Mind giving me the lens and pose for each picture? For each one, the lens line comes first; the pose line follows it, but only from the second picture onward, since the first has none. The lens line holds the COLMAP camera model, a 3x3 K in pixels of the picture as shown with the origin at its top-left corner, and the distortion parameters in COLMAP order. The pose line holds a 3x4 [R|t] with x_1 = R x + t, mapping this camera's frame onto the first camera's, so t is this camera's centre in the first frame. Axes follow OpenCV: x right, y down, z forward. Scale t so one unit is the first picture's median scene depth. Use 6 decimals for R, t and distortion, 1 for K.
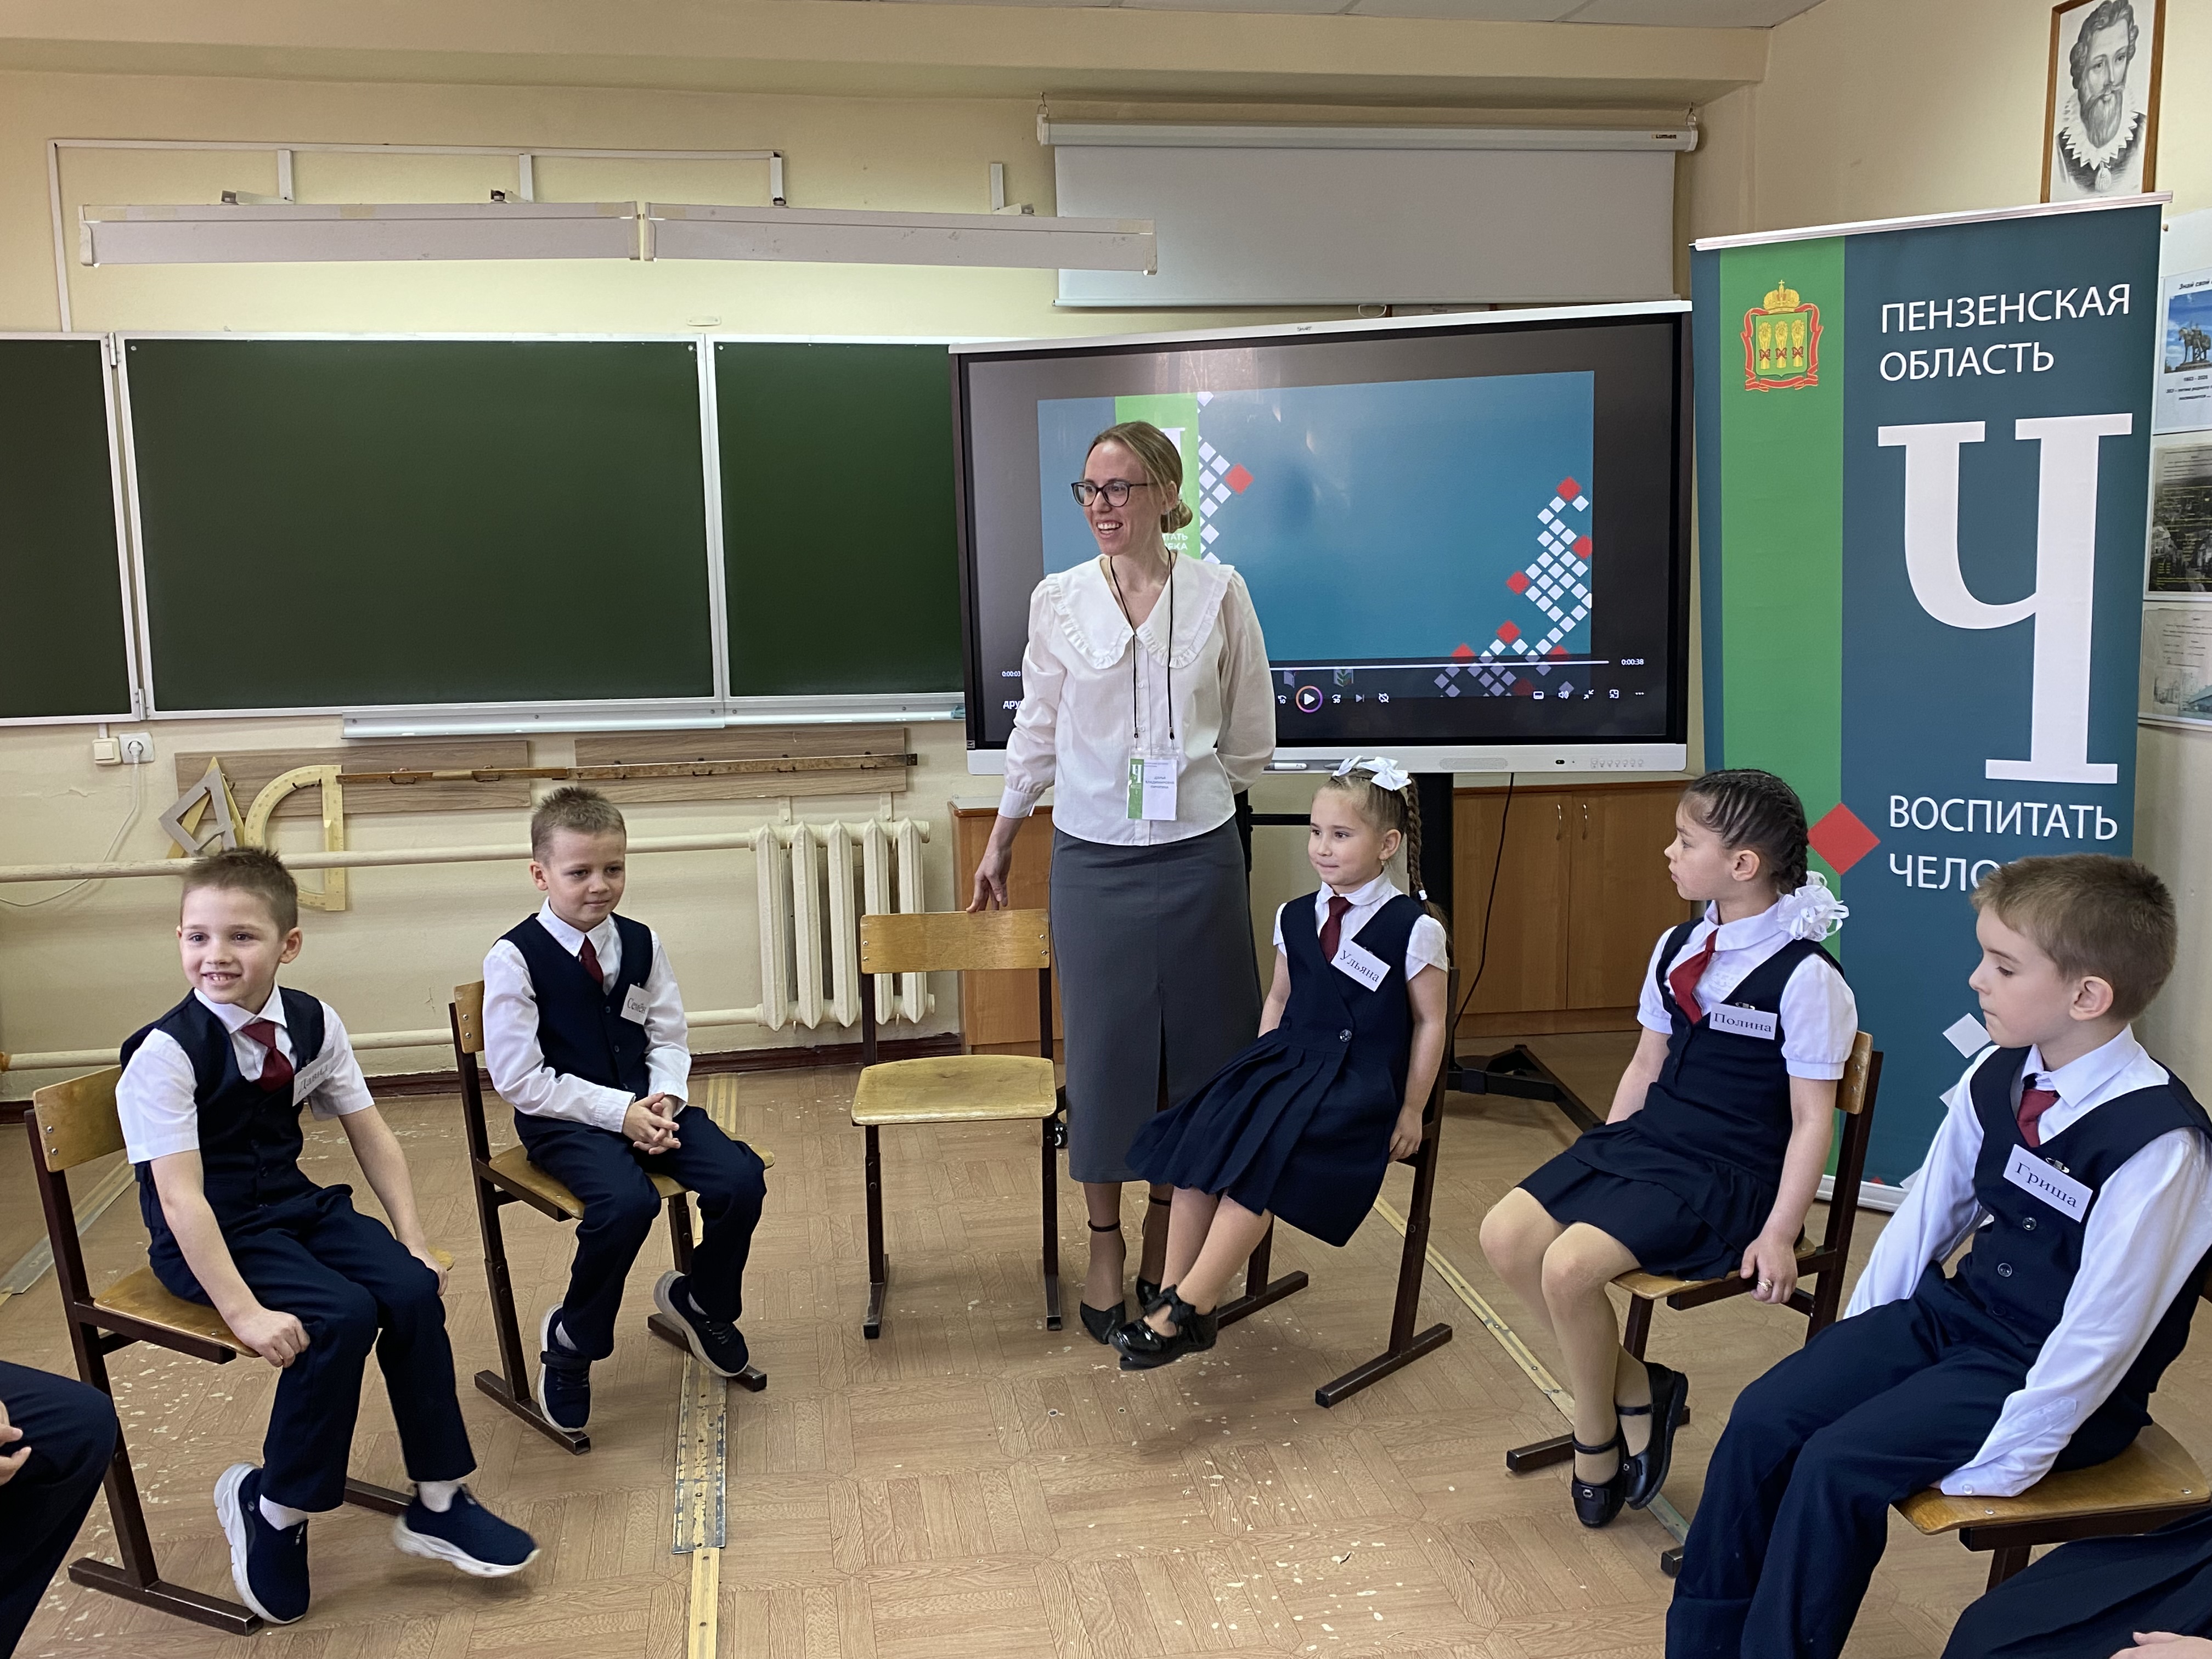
lens RADIAL K [[1912.6, 0, 1108.6], [0, 1912.6, 762.0], [0, 0, 1]] dist [0.059196, 0.007801]
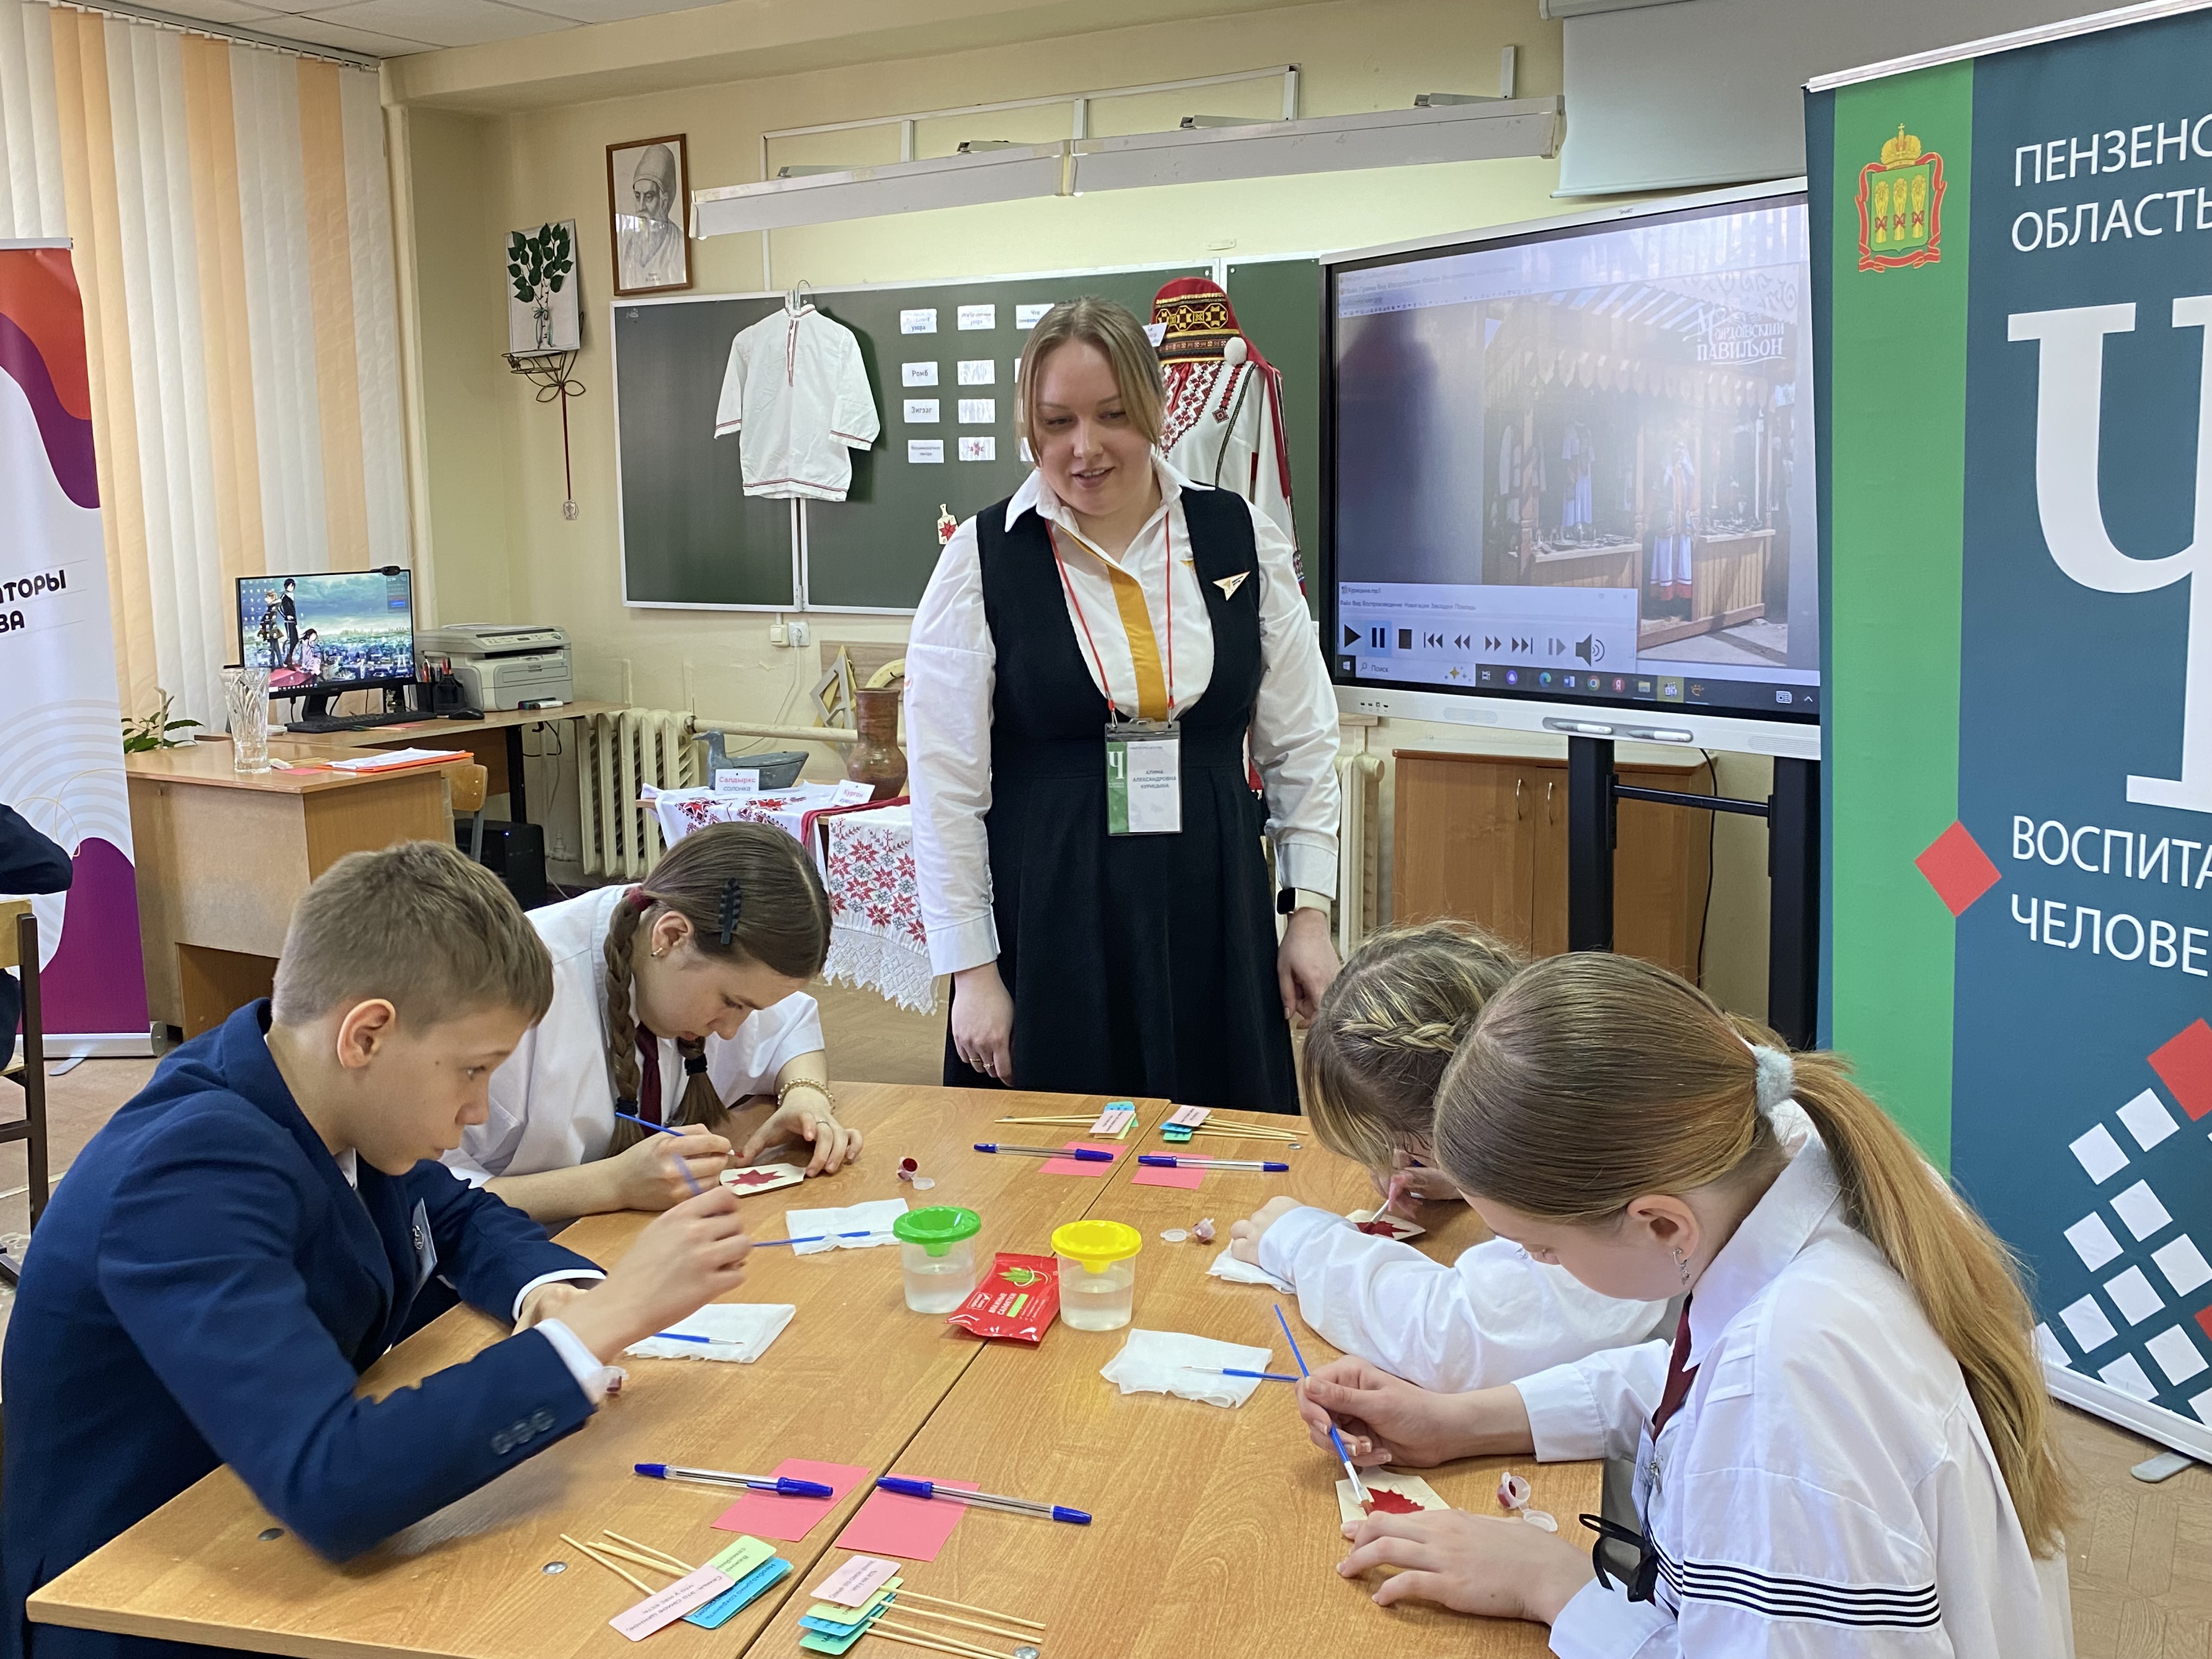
lens RADIAL K [[2013.5, 0, 1061.9], [0, 2013.5, 831.5], [0, 0, 1]] dist [0.061359, -0.112030]
pose [[0.773100, 0.120297, -0.622772, 0.625267], [-0.081491, 0.992551, 0.090563, -0.017925], [0.629027, -0.019264, 0.777145, 0.165148]]
